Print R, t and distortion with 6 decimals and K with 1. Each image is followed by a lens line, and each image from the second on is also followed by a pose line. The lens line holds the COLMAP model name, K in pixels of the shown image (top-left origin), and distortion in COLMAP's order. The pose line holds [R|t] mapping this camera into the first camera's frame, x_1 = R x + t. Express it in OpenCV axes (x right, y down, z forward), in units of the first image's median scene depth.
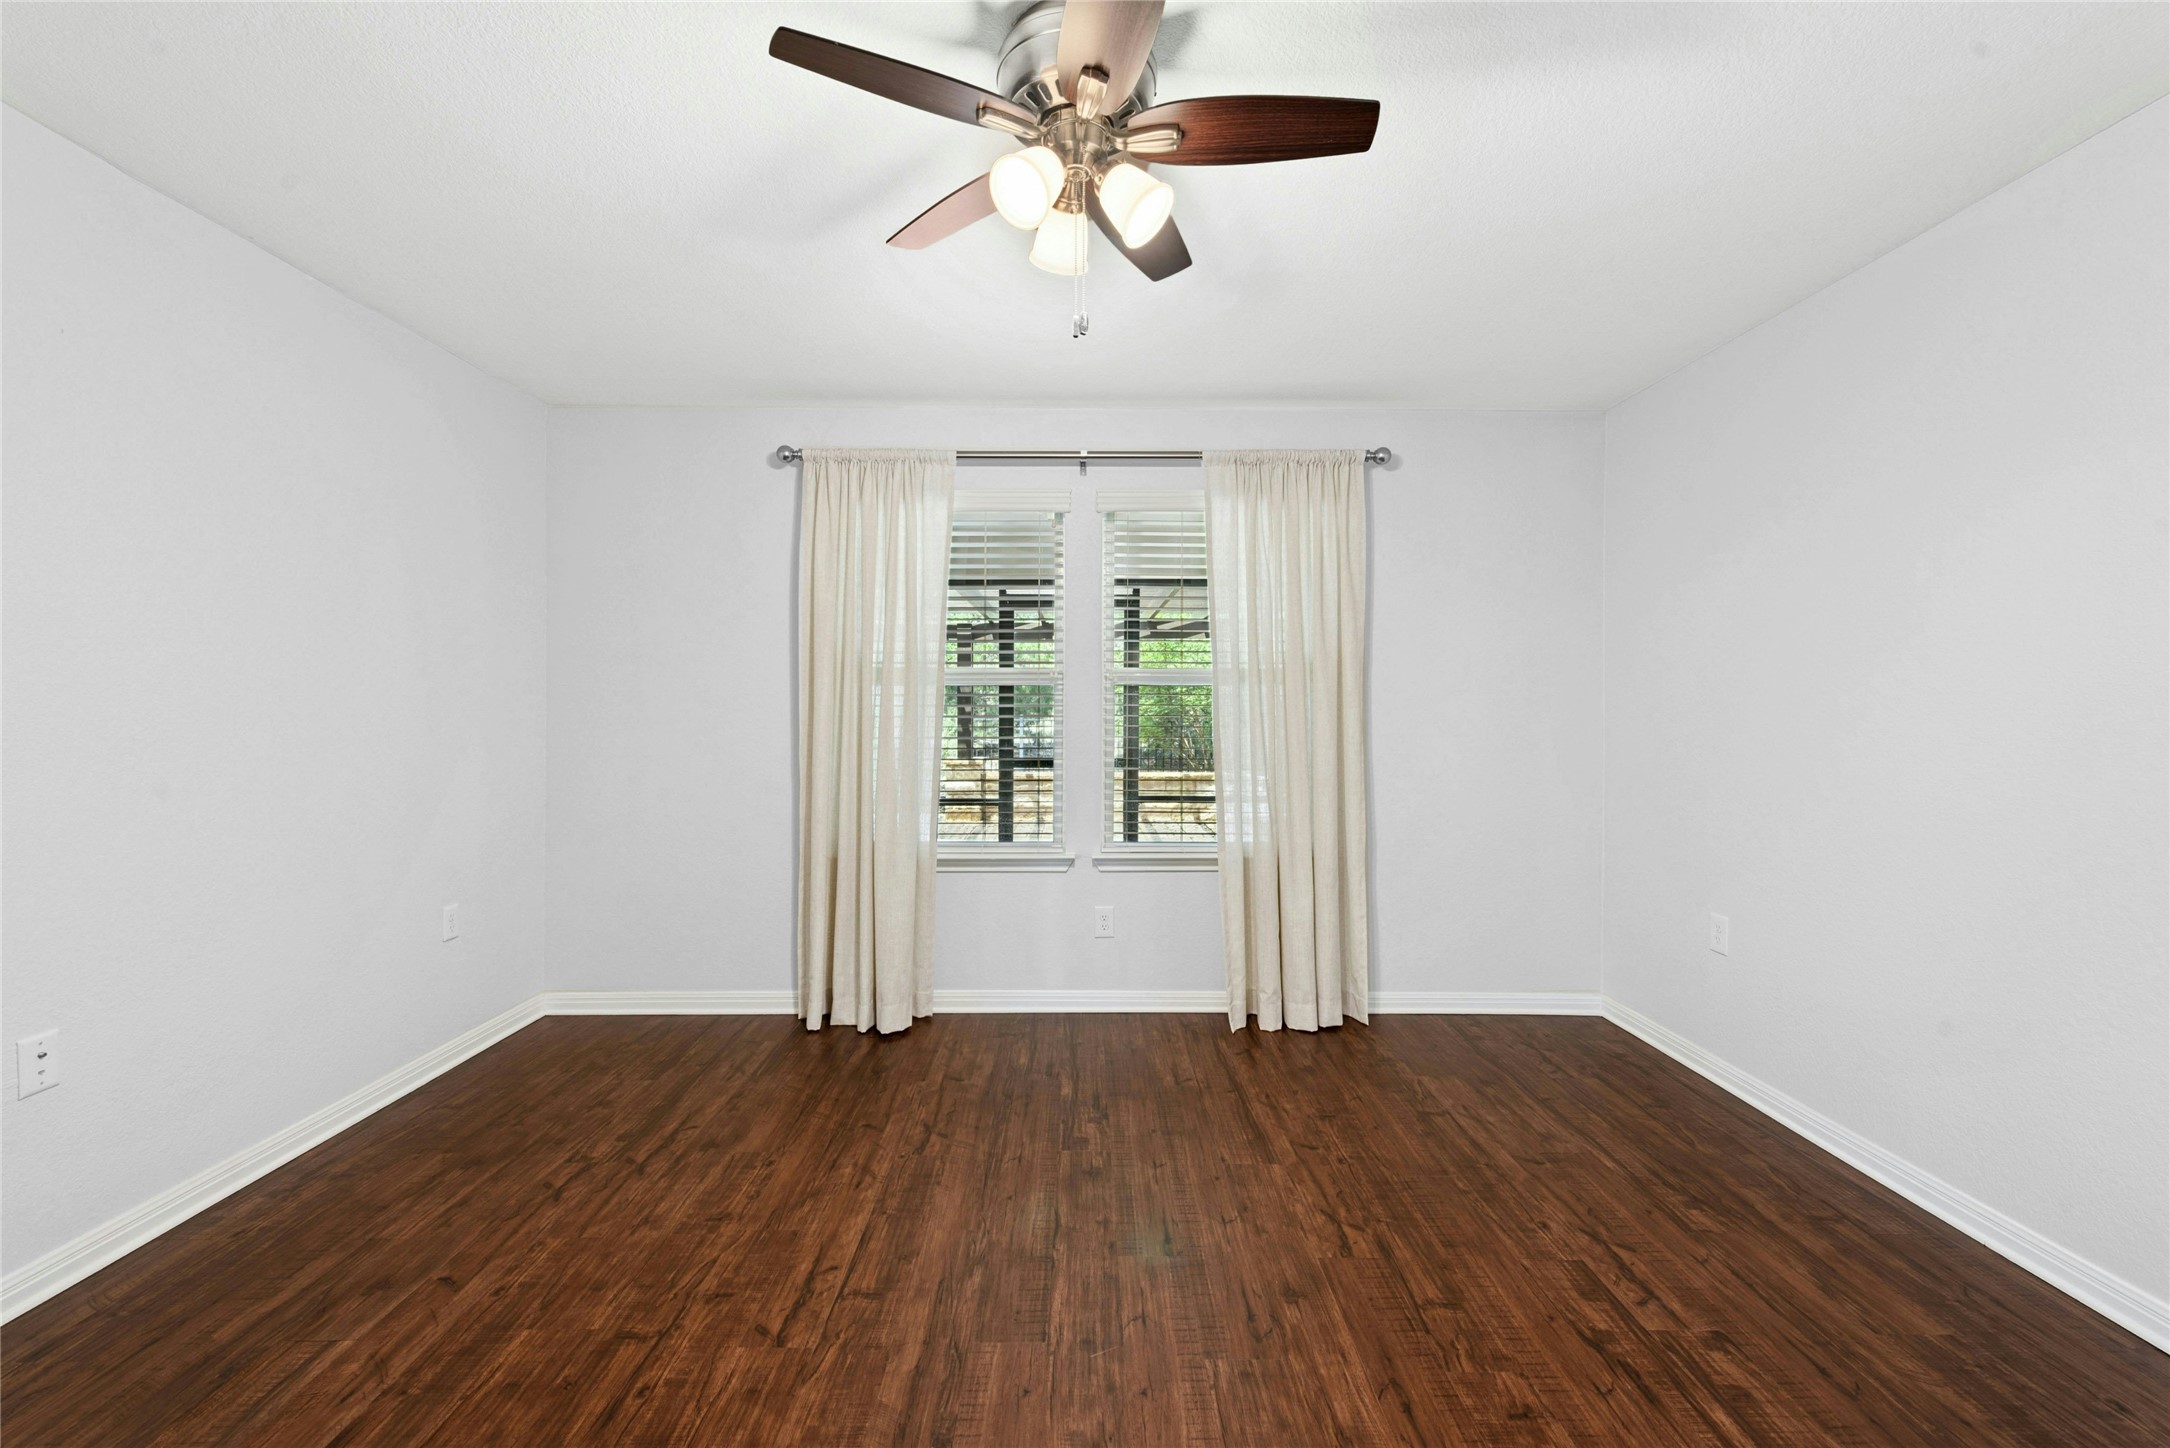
lens RADIAL K [[913.4, 0, 1100.3], [0, 913.4, 705.1], [0, 0, 1]] dist [0.010642, -0.002860]
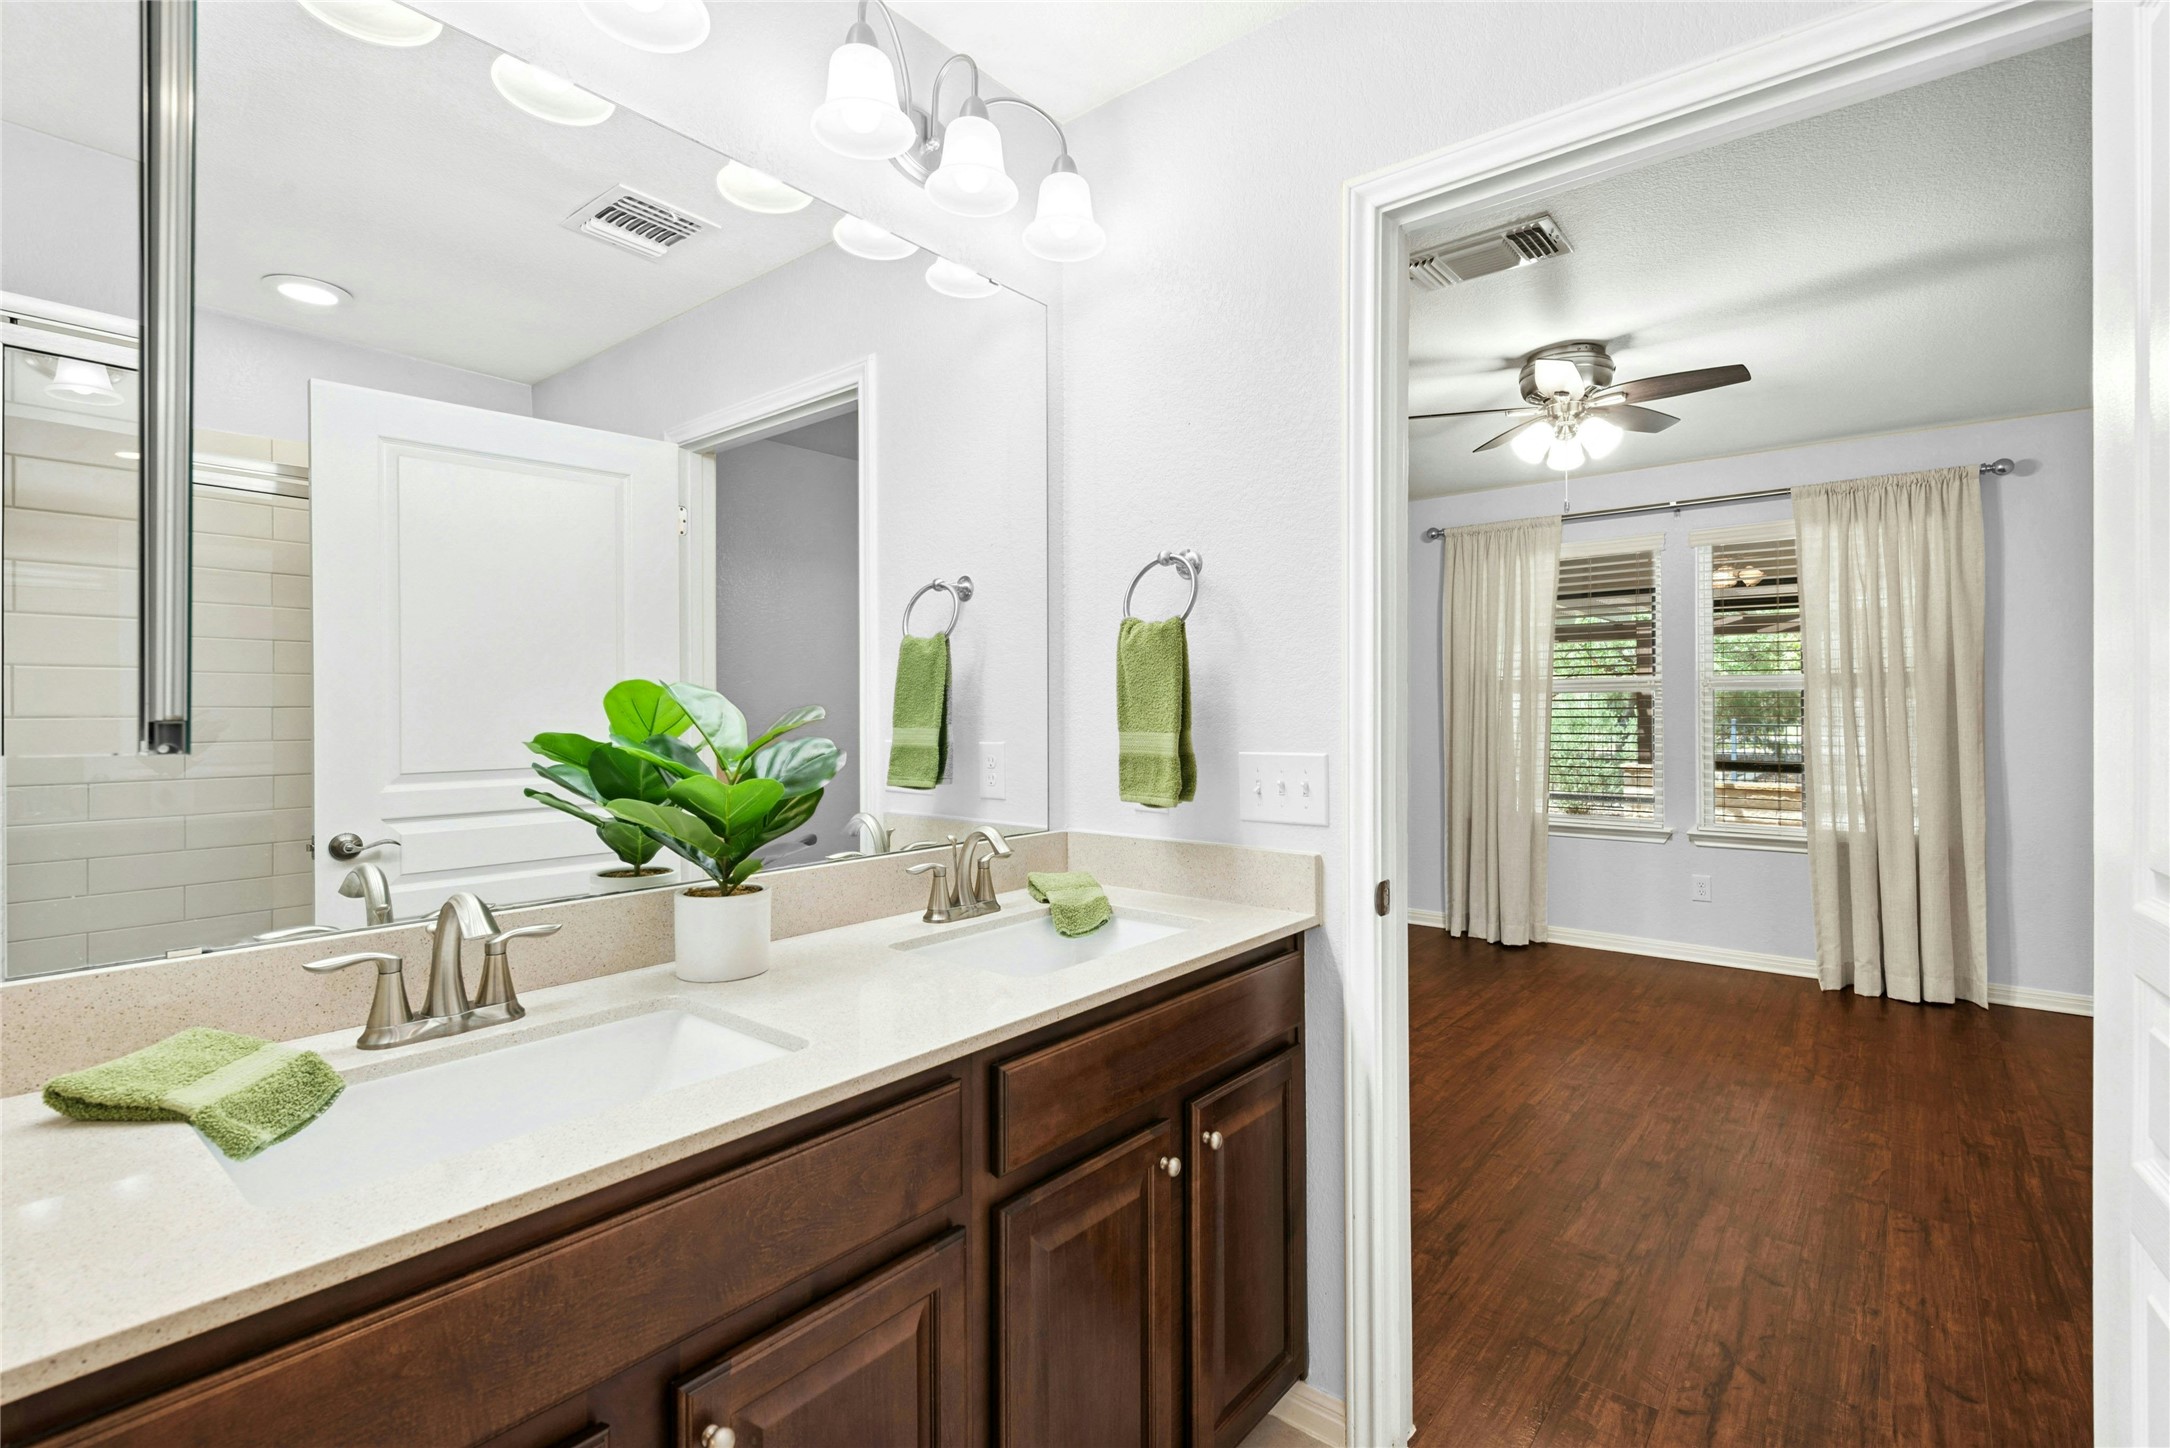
lens RADIAL K [[1013.5, 0, 1064.3], [0, 1013.5, 699.1], [0, 0, 1]] dist [0.010539, -0.003846]
pose [[0.756464, -0.009802, -0.653962, 0.282651], [0.004077, 0.999939, -0.010272, -0.000332], [0.654023, 0.005104, 0.756457, -0.636988]]
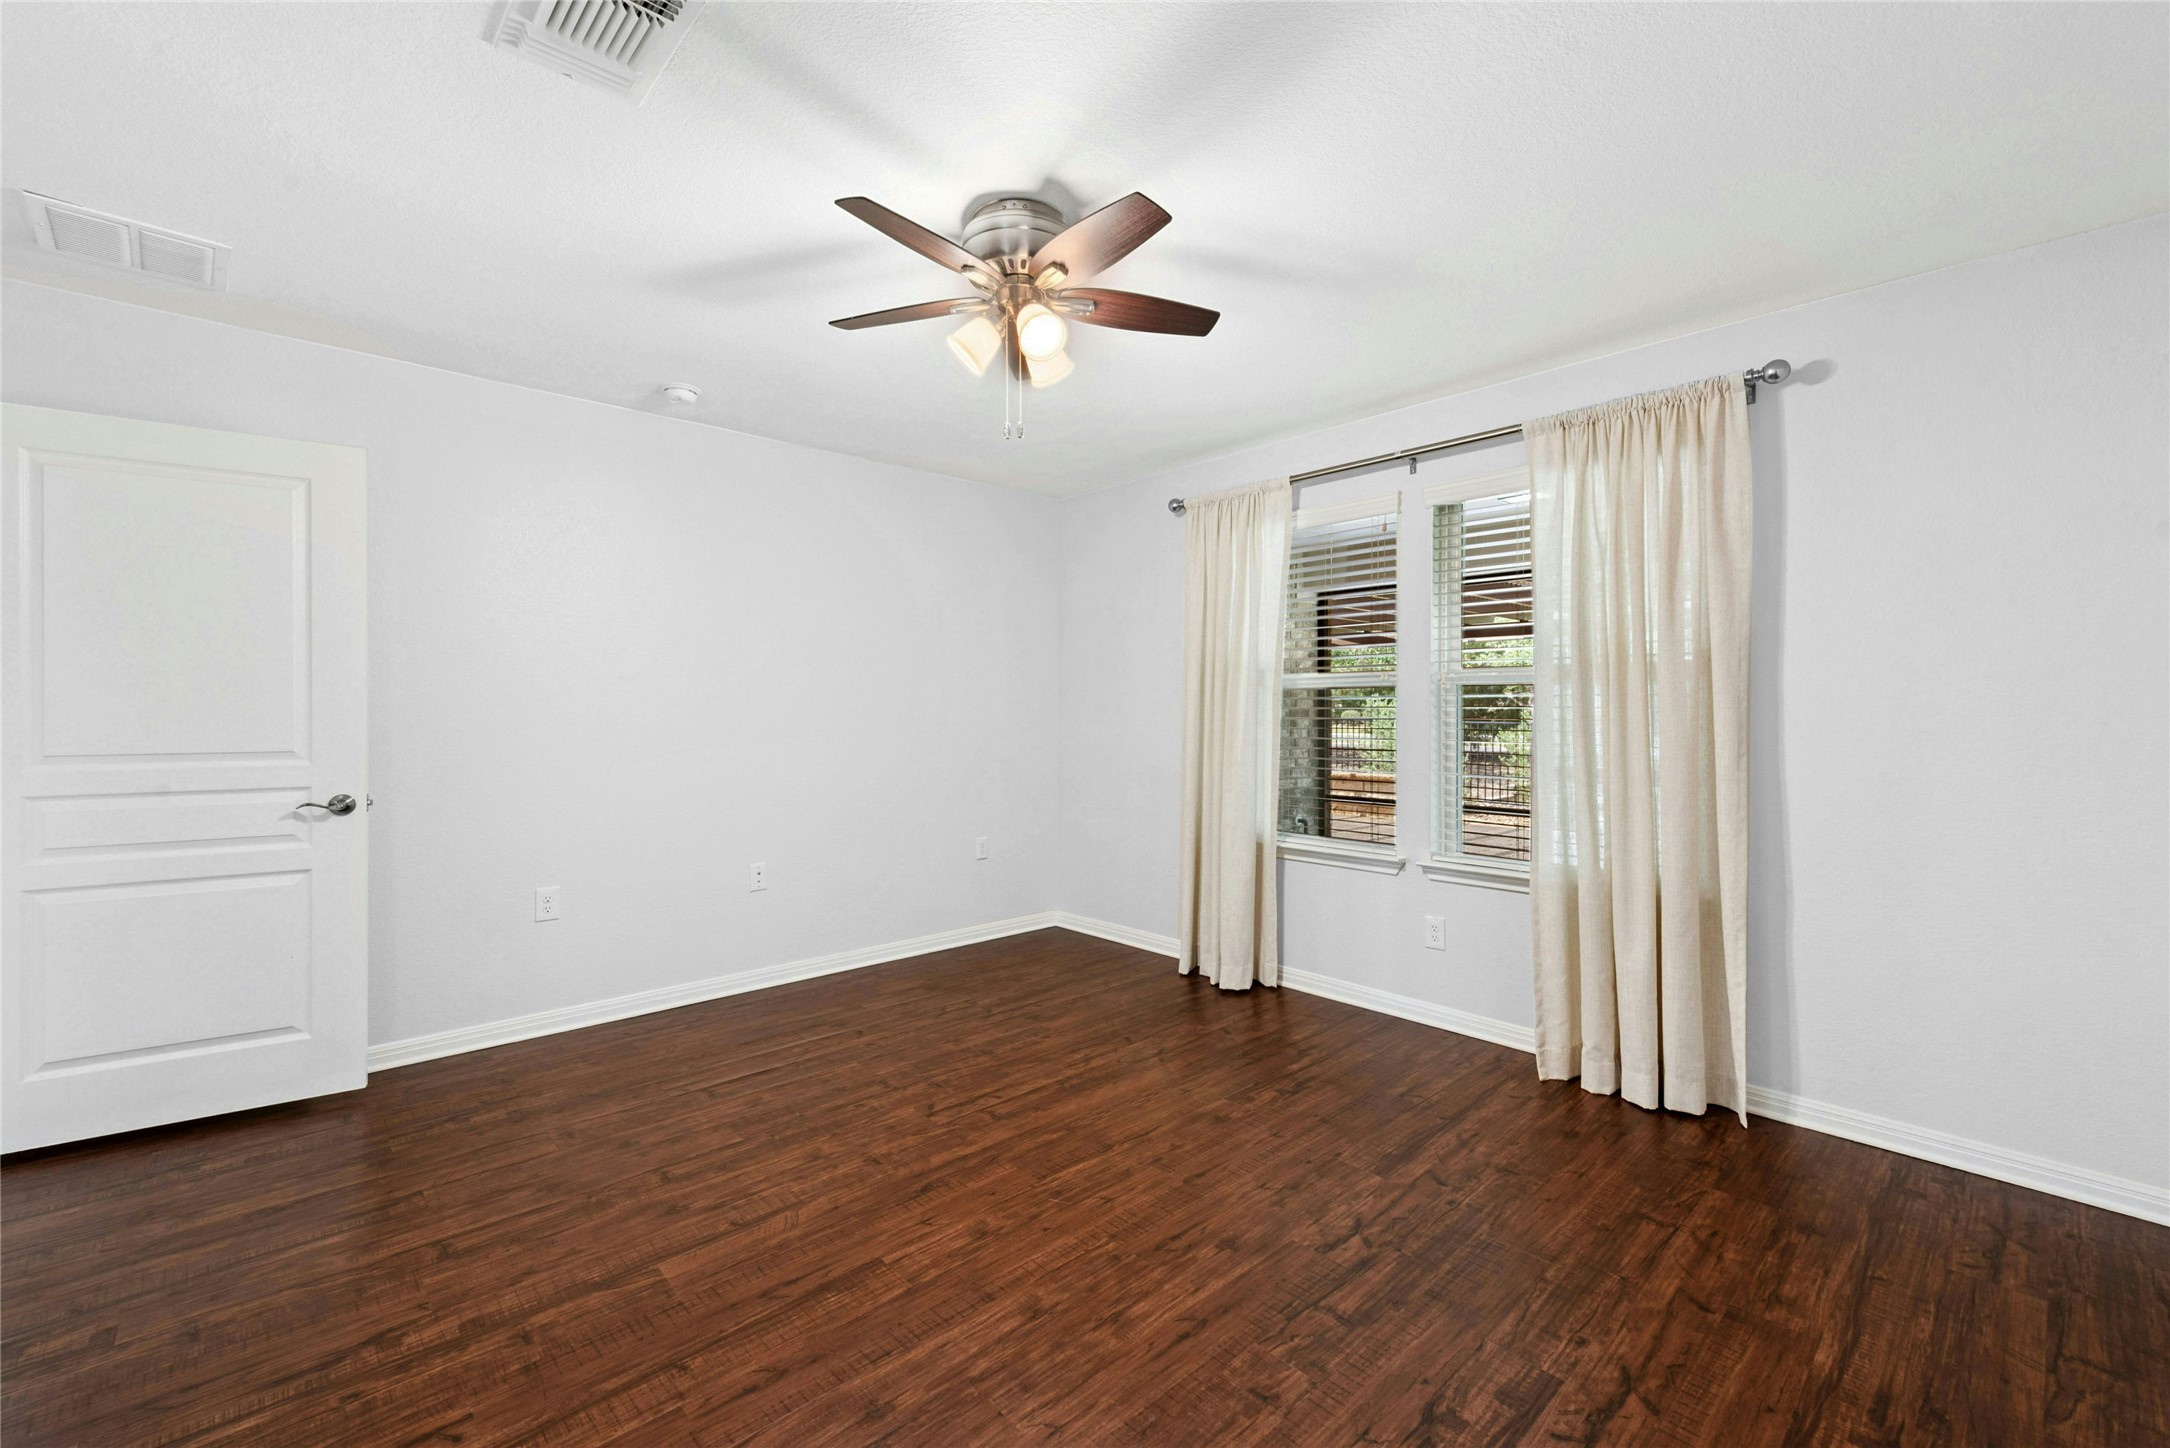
lens RADIAL K [[913.4, 0, 1059.1], [0, 913.4, 705.0], [0, 0, 1]] dist [0.010642, -0.002860]
pose [[0.660525, -0.005129, -0.750787, 0.533490], [0.001252, 0.999983, -0.005730, 0.002877], [0.750803, 0.002845, 0.660520, 0.073502]]
